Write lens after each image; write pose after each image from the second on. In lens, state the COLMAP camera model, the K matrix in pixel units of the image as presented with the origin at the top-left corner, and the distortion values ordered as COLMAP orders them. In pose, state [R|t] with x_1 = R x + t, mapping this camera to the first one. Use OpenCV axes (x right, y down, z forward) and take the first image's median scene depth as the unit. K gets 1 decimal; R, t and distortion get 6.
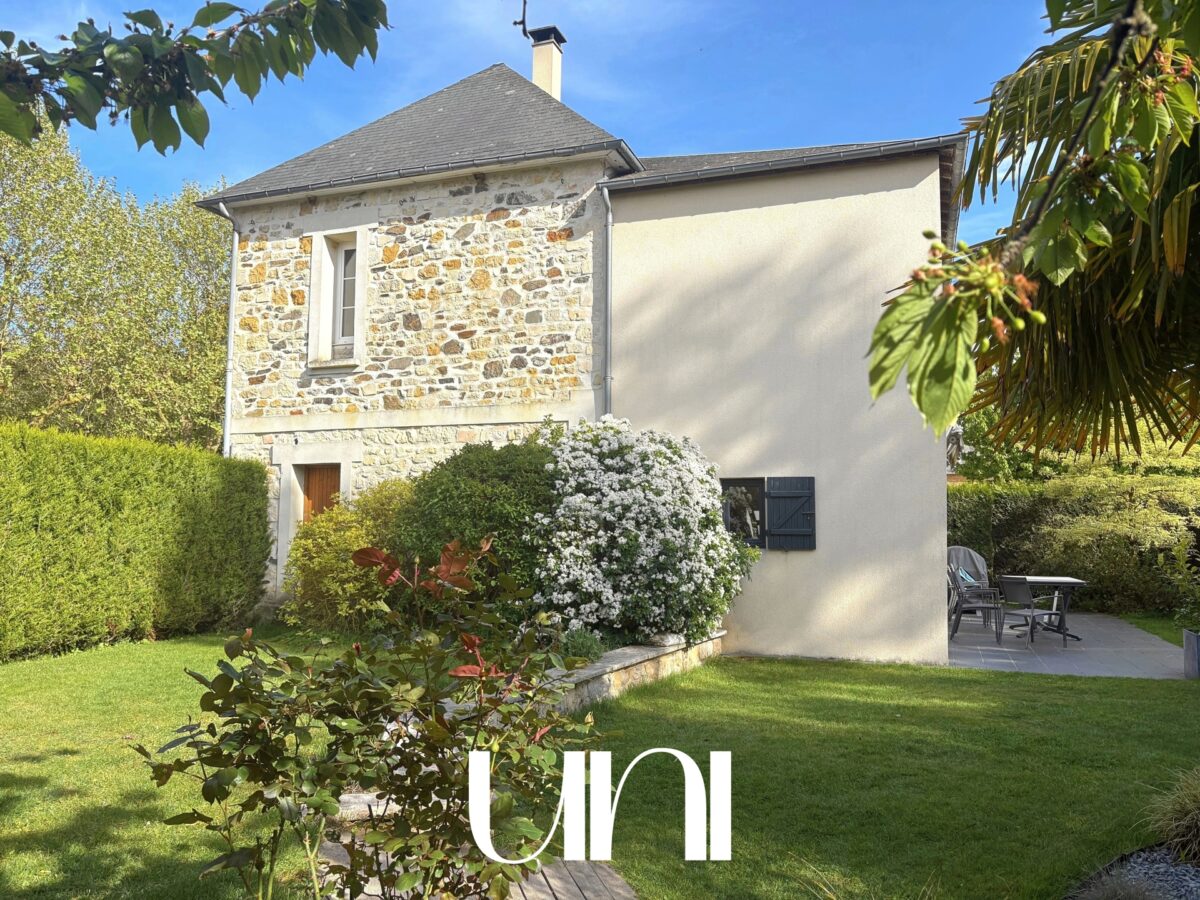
lens RADIAL K [[913.2, 0, 603.1], [0, 913.2, 457.3], [0, 0, 1]] dist [0.153906, -0.231574]
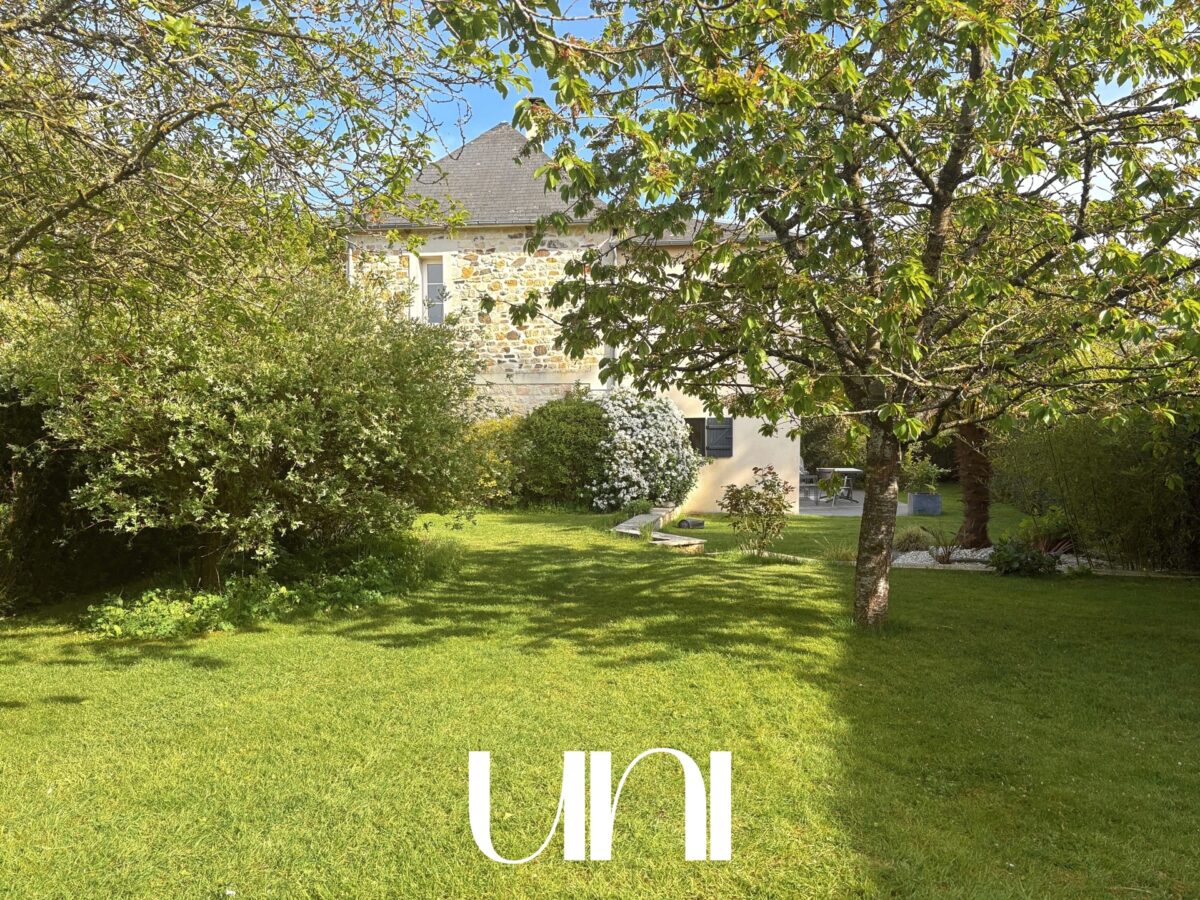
lens RADIAL K [[957.3, 0, 602.7], [0, 957.3, 455.4], [0, 0, 1]] dist [0.249120, -0.275714]
pose [[0.975311, -0.015517, 0.220292, -0.389510], [-0.008455, 0.994173, 0.107462, -0.093785], [-0.220676, -0.106672, 0.969496, -0.709331]]
